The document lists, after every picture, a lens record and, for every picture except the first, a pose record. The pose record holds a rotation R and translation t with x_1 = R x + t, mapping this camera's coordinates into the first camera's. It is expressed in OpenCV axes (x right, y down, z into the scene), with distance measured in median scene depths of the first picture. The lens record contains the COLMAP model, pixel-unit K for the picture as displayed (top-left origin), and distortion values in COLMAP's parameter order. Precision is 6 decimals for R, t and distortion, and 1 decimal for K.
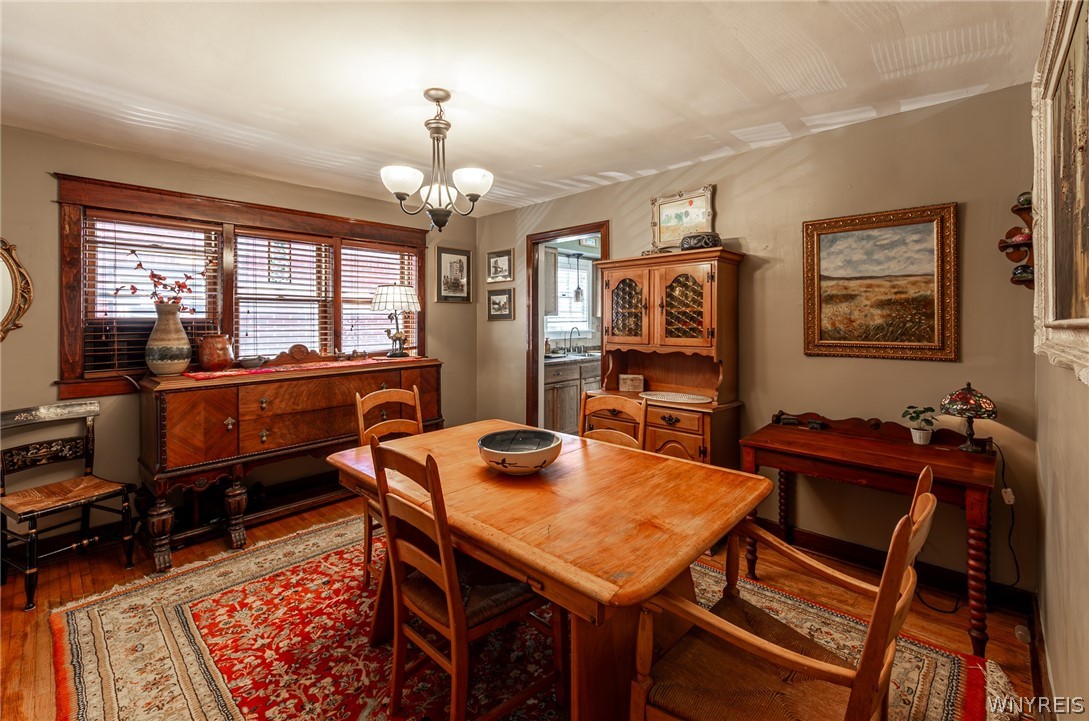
lens RADIAL K [[473.6, 0, 545.8], [0, 473.6, 318.3], [0, 0, 1]] dist [-0.000208, -0.000035]
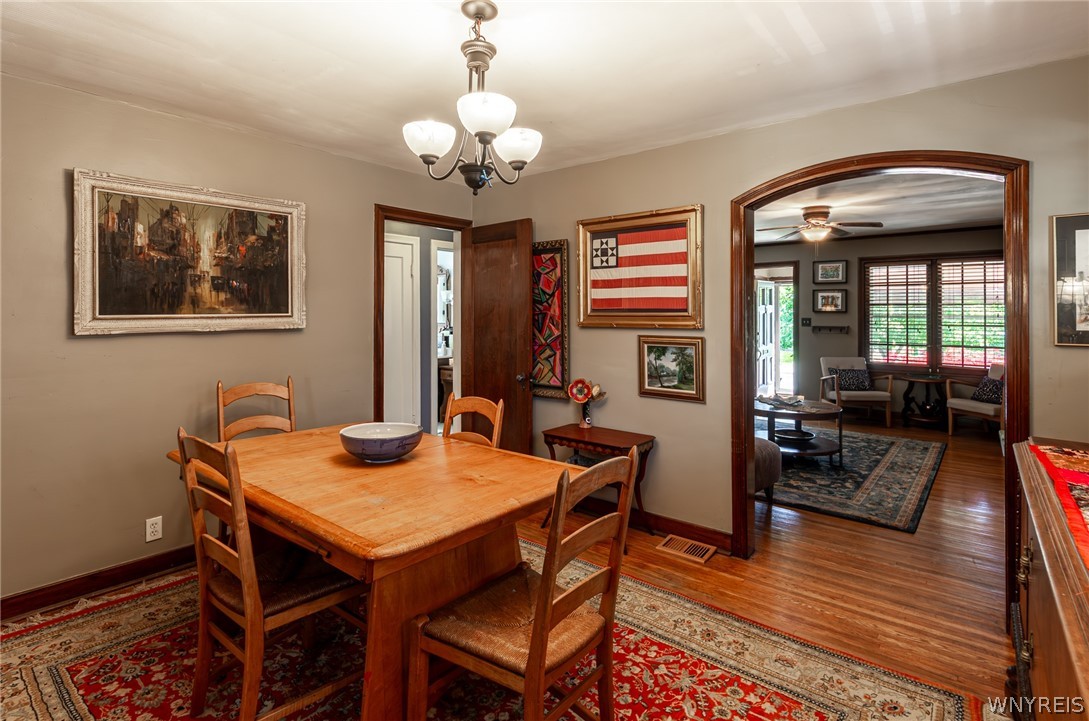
lens RADIAL K [[529.5, 0, 541.2], [0, 529.5, 308.6], [0, 0, 1]] dist [0.005006, 0.000246]
pose [[-0.997992, -0.001714, -0.063315, -0.245280], [-0.001219, 0.999968, -0.007843, -0.002317], [0.063326, -0.007750, -0.997963, 1.626085]]
